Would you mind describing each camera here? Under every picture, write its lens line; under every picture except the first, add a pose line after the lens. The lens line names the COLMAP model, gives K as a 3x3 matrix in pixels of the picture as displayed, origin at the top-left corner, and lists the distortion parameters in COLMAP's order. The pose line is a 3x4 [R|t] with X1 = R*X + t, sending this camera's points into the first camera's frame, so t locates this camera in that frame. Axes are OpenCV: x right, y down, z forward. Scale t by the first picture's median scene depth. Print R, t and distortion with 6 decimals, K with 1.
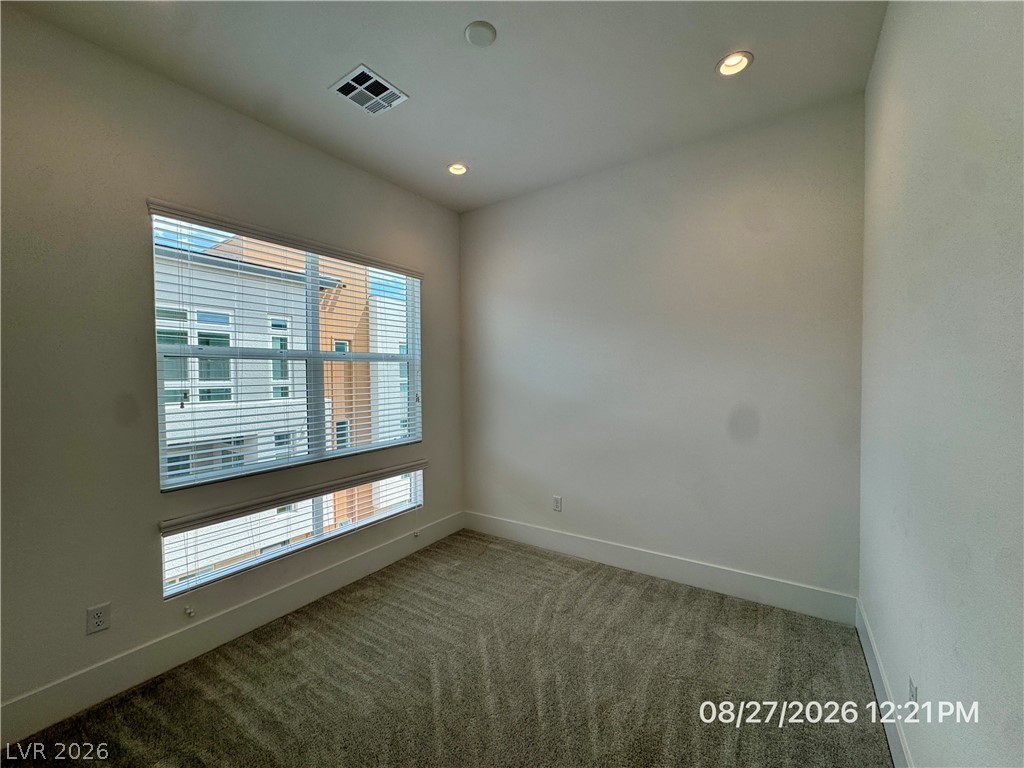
lens RADIAL K [[409.7, 0, 503.5], [0, 409.7, 387.0], [0, 0, 1]] dist [-0.005303, 0.000226]
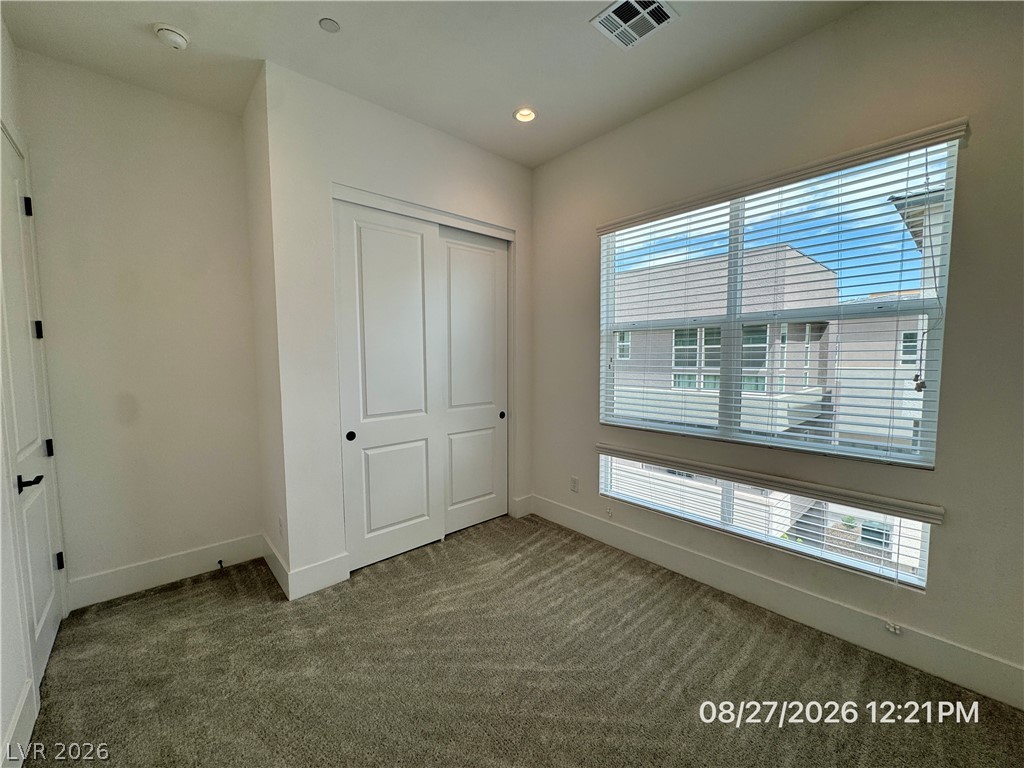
lens RADIAL K [[409.7, 0, 511.5], [0, 409.7, 385.7], [0, 0, 1]] dist [-0.005303, 0.000226]
pose [[-0.234698, 0.101568, -0.966747, 0.527843], [0.001015, 0.994551, 0.104243, -0.032486], [0.972068, 0.023484, -0.233523, 0.796965]]
